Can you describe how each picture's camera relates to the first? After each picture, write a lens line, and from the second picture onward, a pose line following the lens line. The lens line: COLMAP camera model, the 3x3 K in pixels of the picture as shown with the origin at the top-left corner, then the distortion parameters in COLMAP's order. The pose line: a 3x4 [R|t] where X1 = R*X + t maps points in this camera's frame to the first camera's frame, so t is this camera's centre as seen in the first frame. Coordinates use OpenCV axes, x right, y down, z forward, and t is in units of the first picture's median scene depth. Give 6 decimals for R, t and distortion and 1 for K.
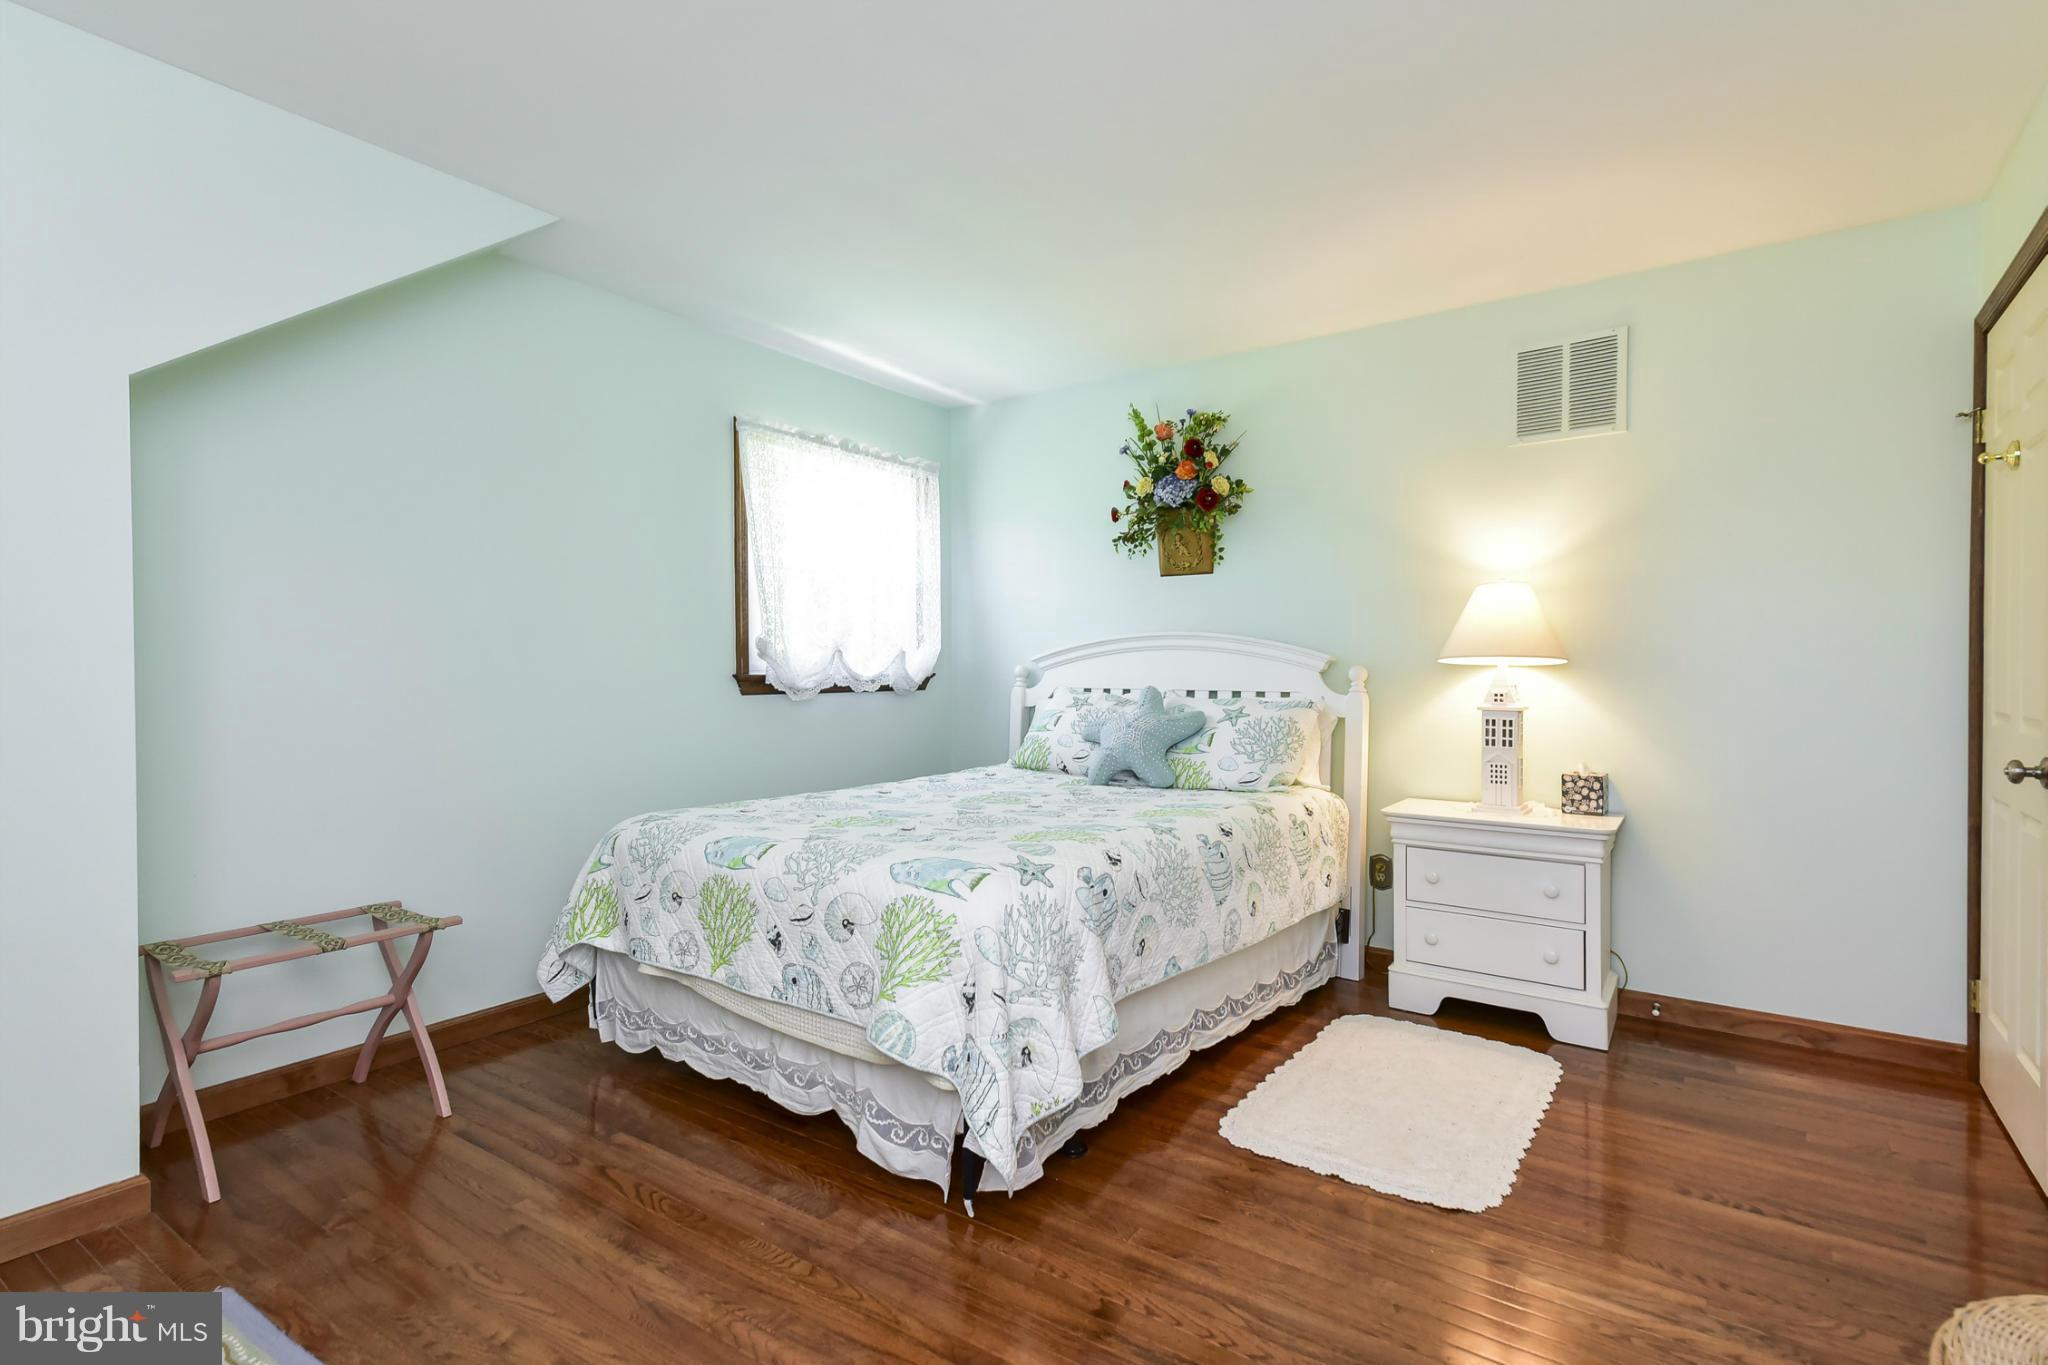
lens RADIAL K [[959.0, 0, 1028.6], [0, 959.0, 686.0], [0, 0, 1]] dist [0.002762, -0.016980]
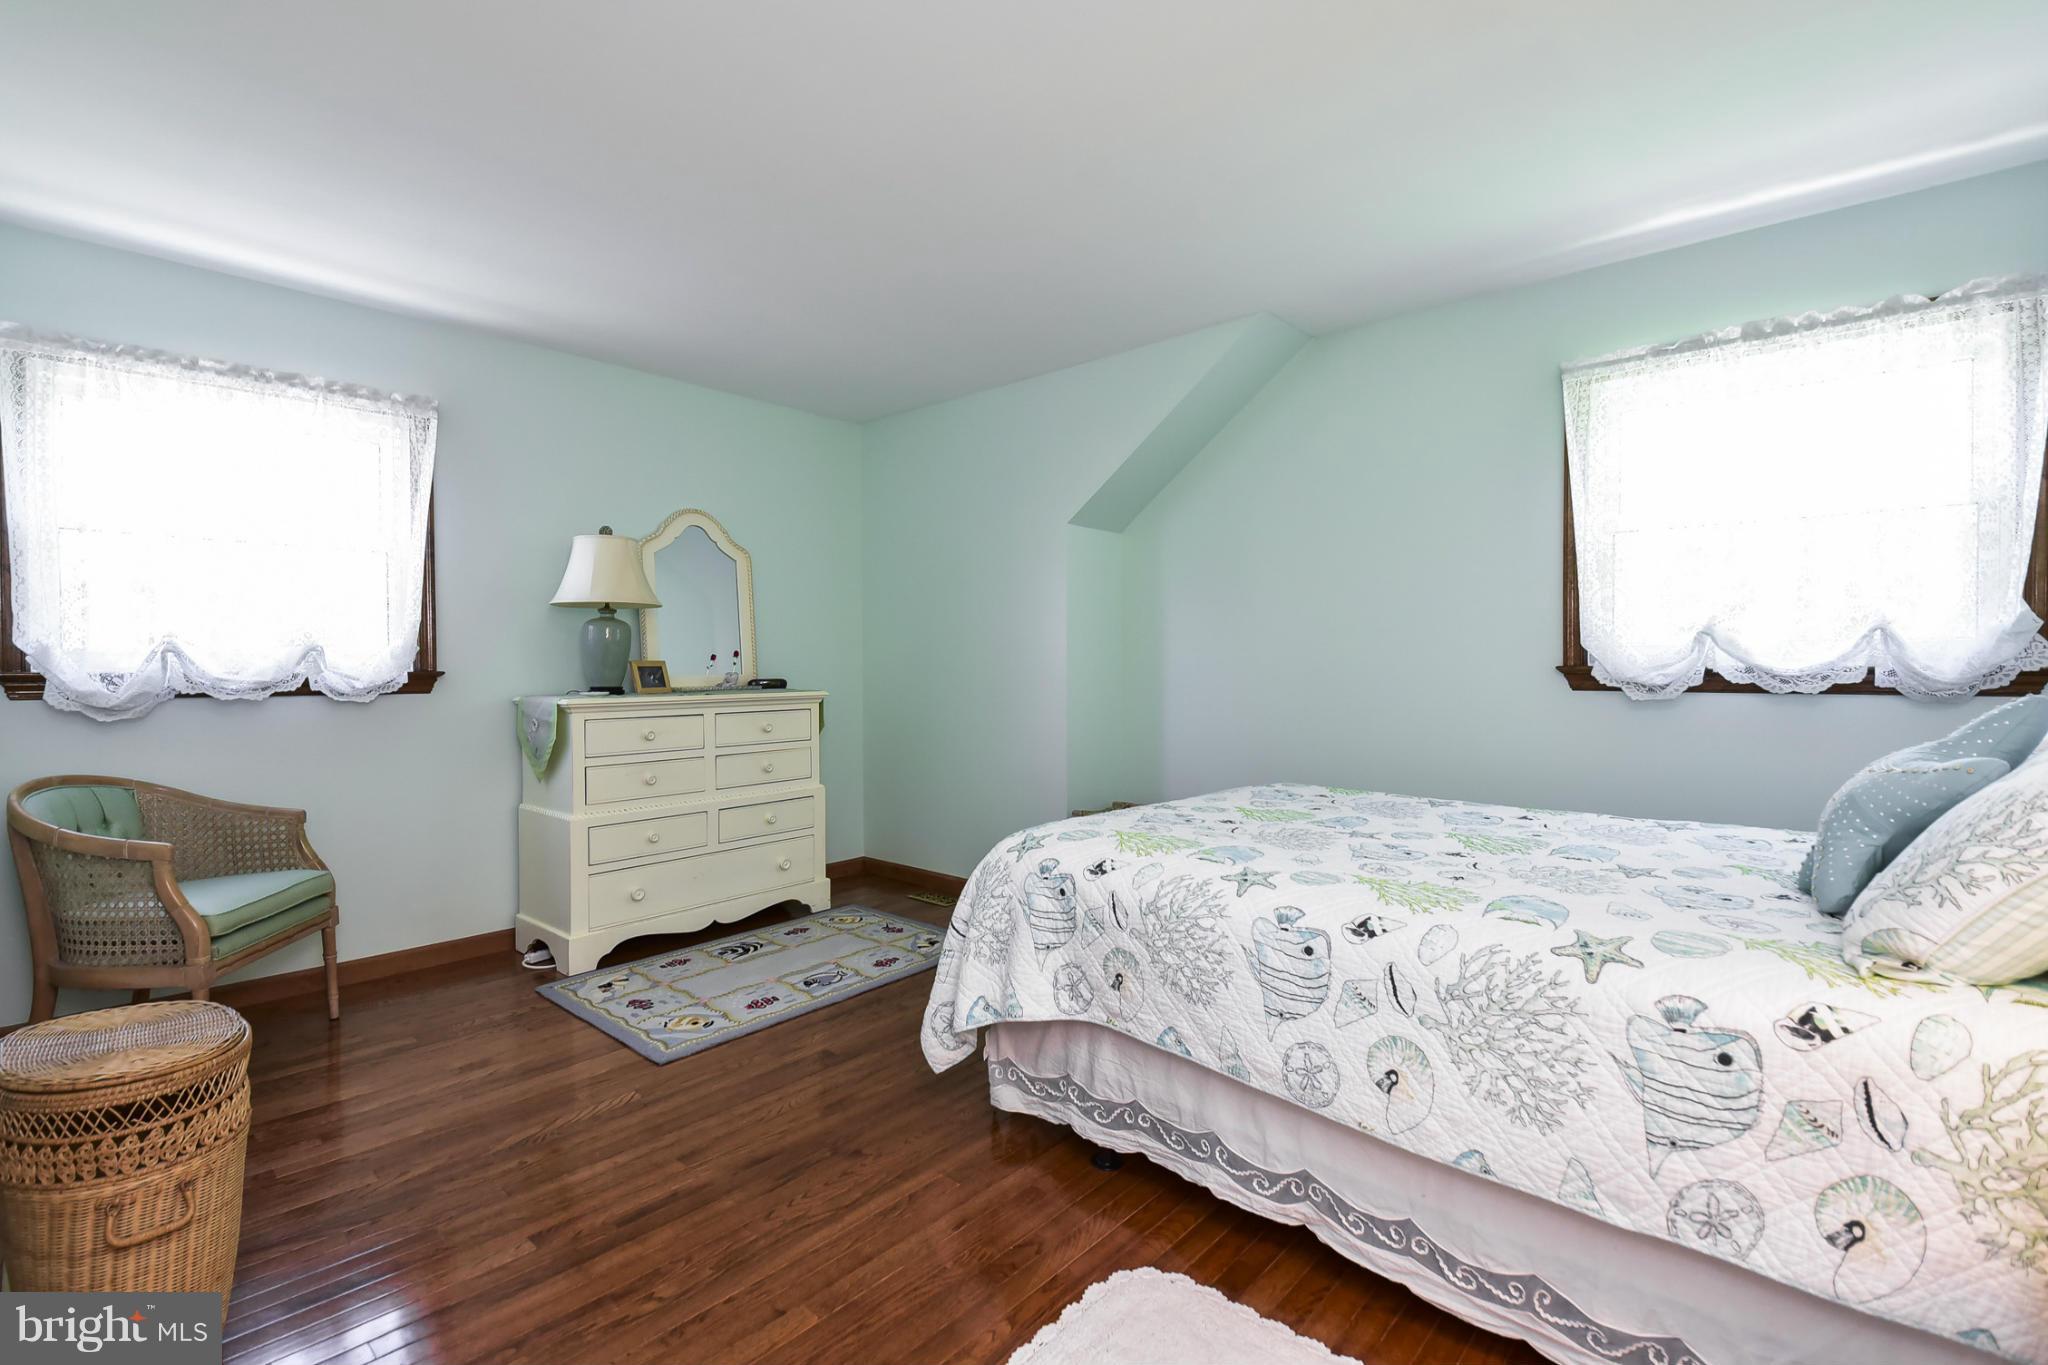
lens RADIAL K [[959.0, 0, 1028.6], [0, 959.0, 686.0], [0, 0, 1]] dist [0.002762, -0.016980]
pose [[-0.123832, 0.024289, -0.992006, 0.704969], [-0.011938, 0.999592, 0.025965, -0.012516], [0.992231, 0.015058, -0.123492, 0.731810]]
